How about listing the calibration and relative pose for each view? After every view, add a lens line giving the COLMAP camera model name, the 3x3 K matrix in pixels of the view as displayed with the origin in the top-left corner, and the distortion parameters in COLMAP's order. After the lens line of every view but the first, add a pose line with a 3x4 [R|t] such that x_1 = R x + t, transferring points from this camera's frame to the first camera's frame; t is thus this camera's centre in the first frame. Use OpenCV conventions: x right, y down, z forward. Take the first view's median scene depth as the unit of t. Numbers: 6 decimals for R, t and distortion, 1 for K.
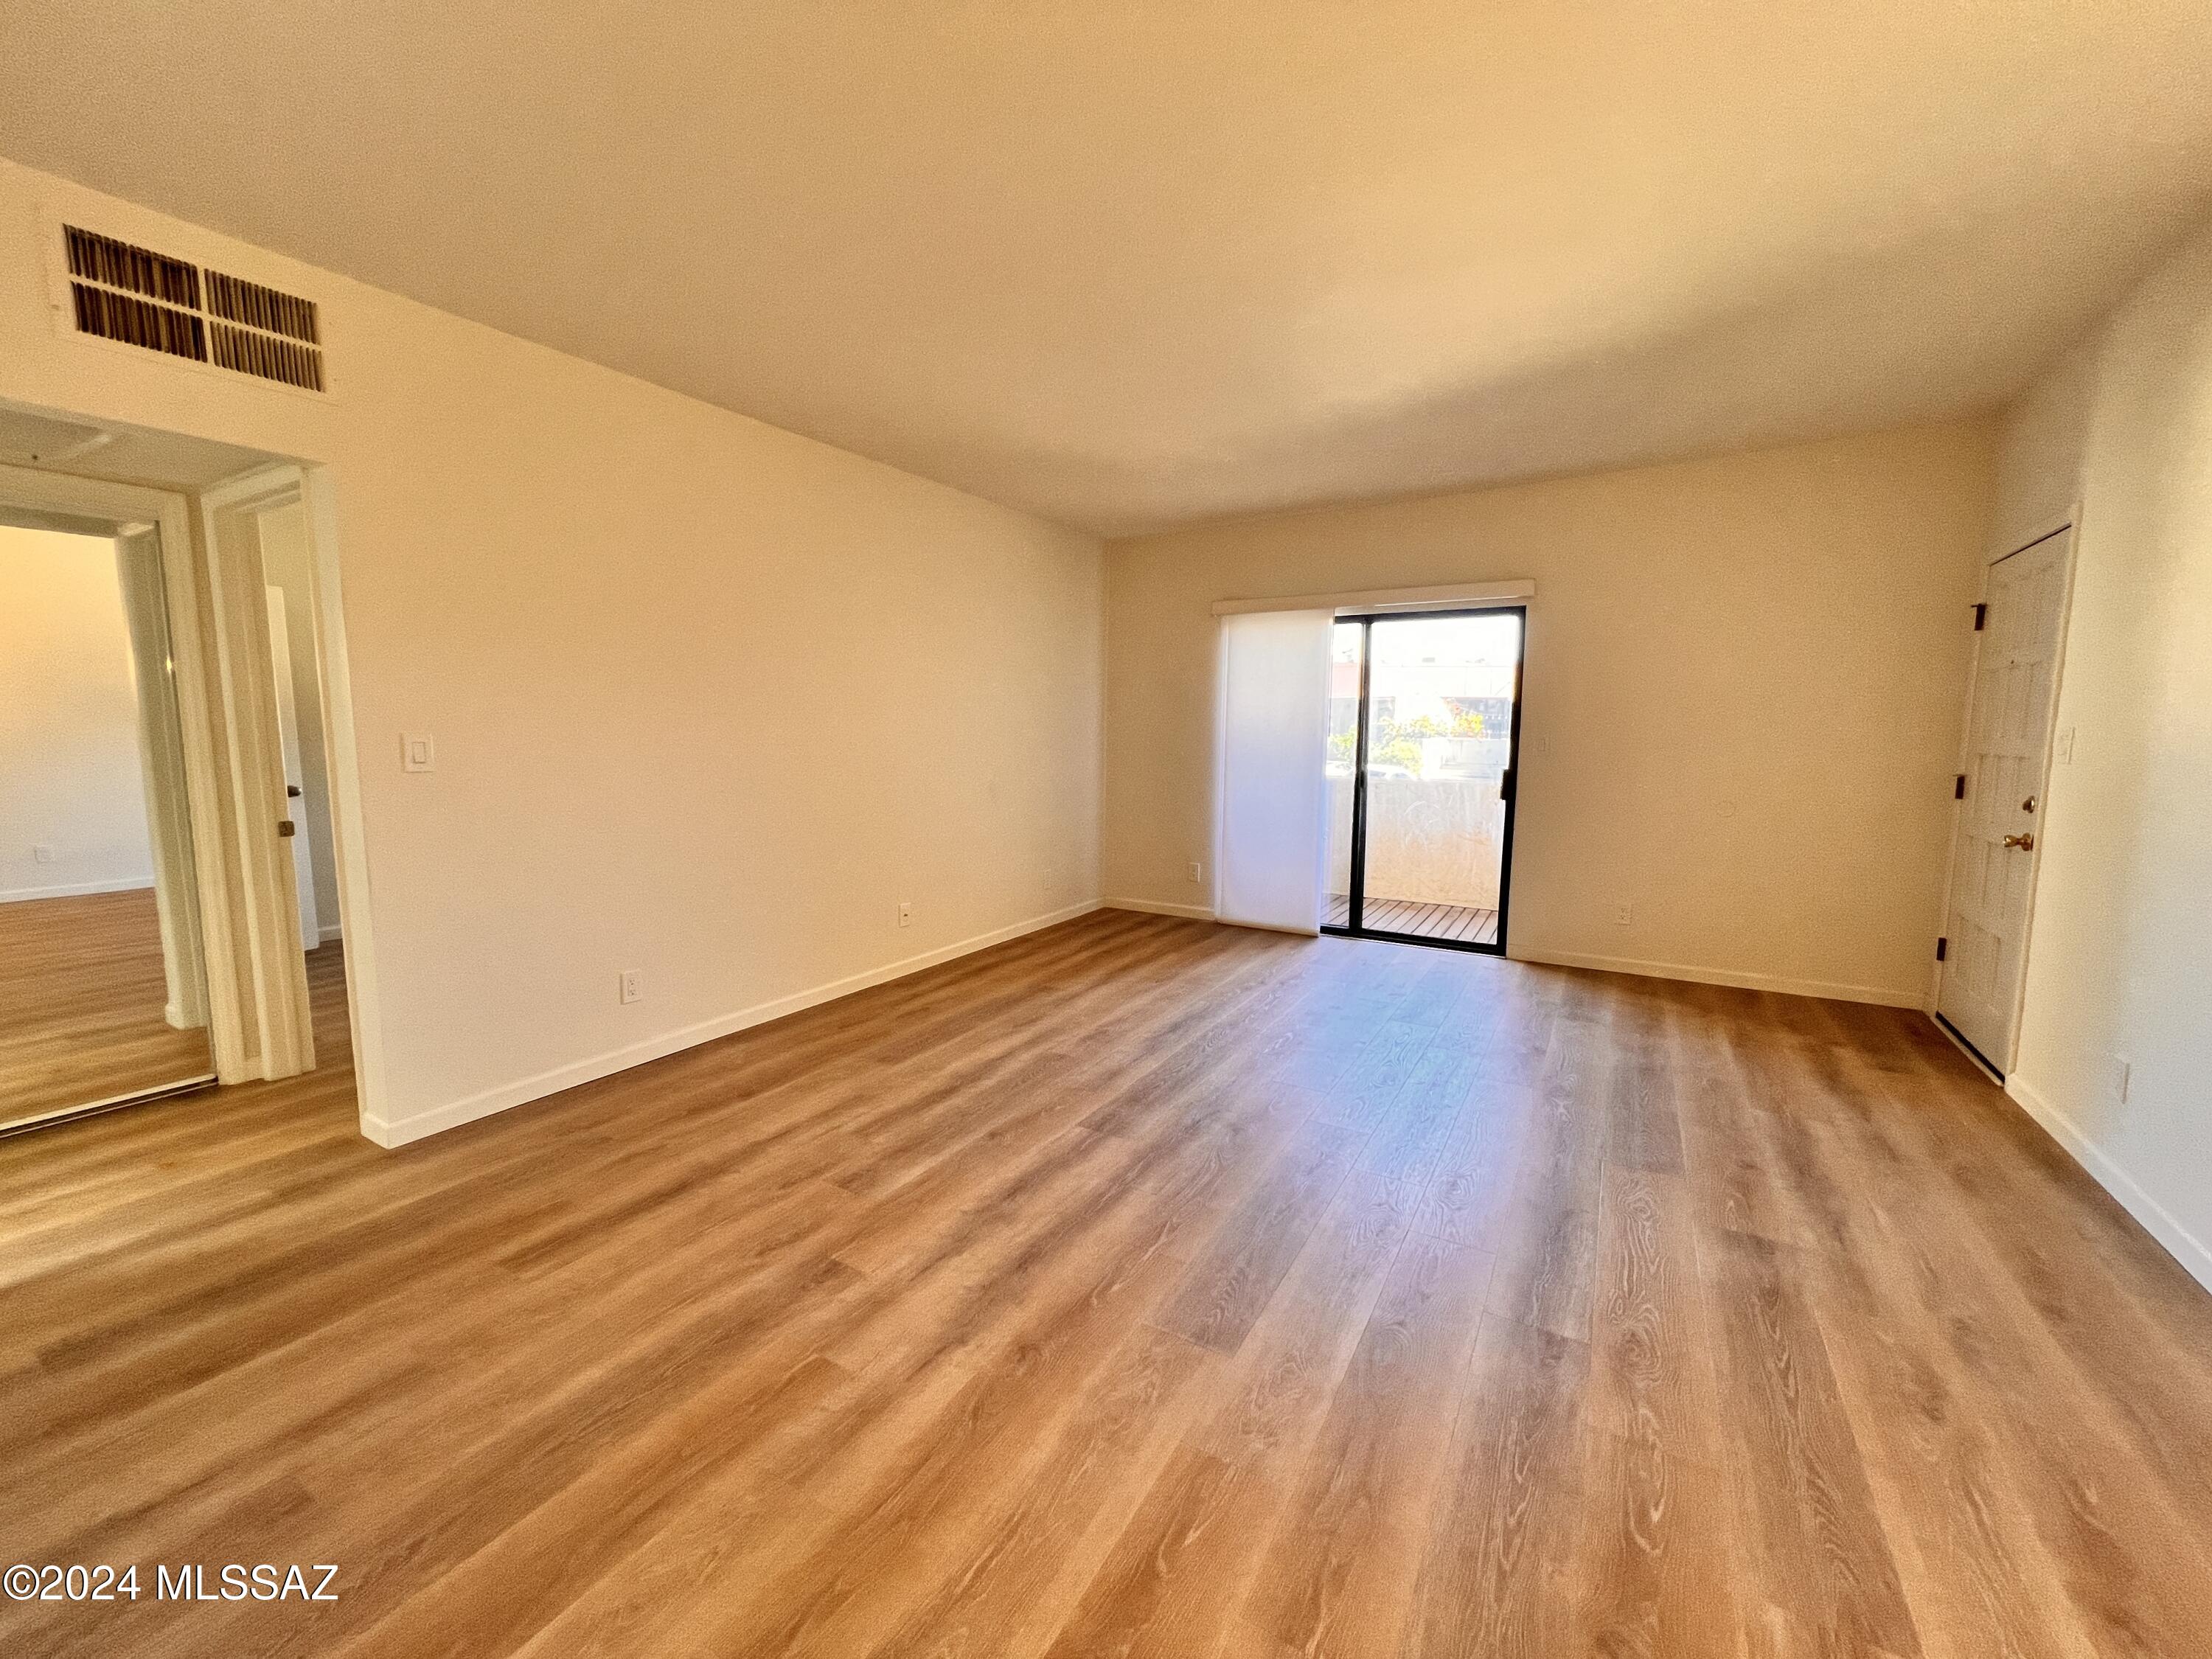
lens RADIAL K [[885.8, 0, 1107.6], [0, 885.8, 823.4], [0, 0, 1]] dist [0.003536, 0.000748]
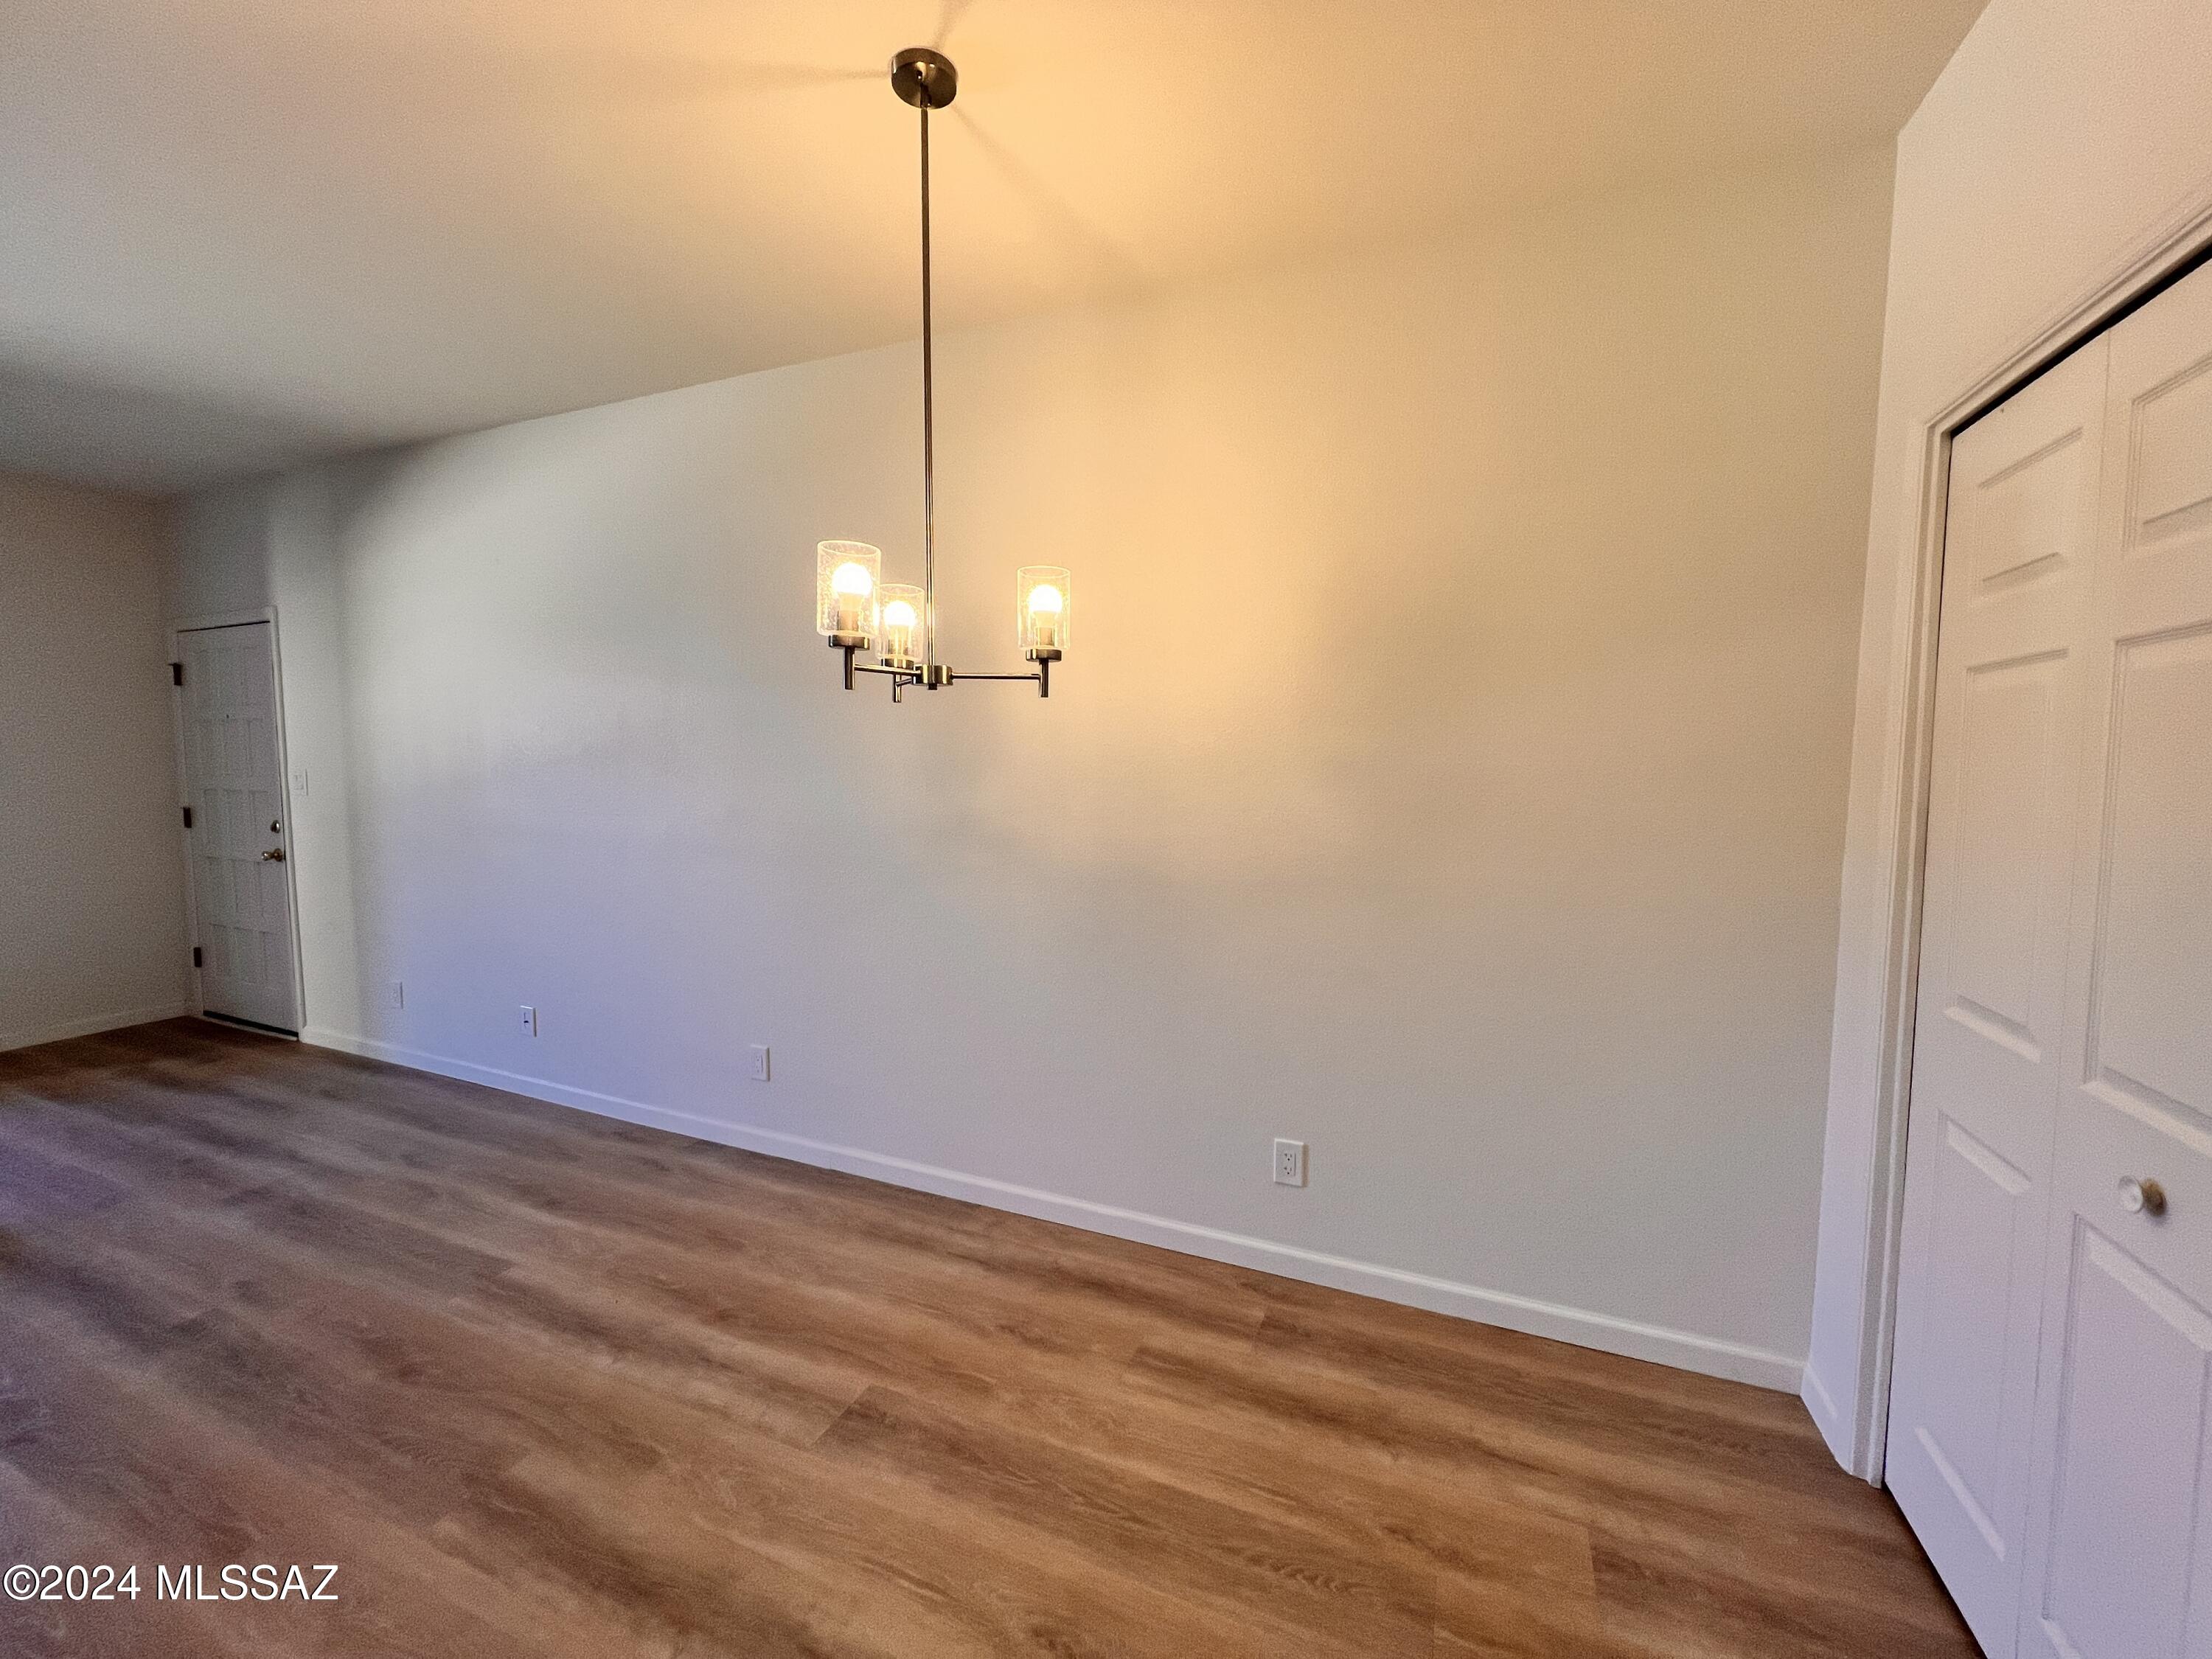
lens RADIAL K [[887.9, 0, 1102.2], [0, 887.9, 826.6], [0, 0, 1]] dist [-0.002550, -0.000088]
pose [[-0.136333, -0.080735, 0.987368, -0.493505], [0.101733, 0.990263, 0.095019, -0.023991], [-0.985426, 0.113402, -0.126792, -0.052824]]
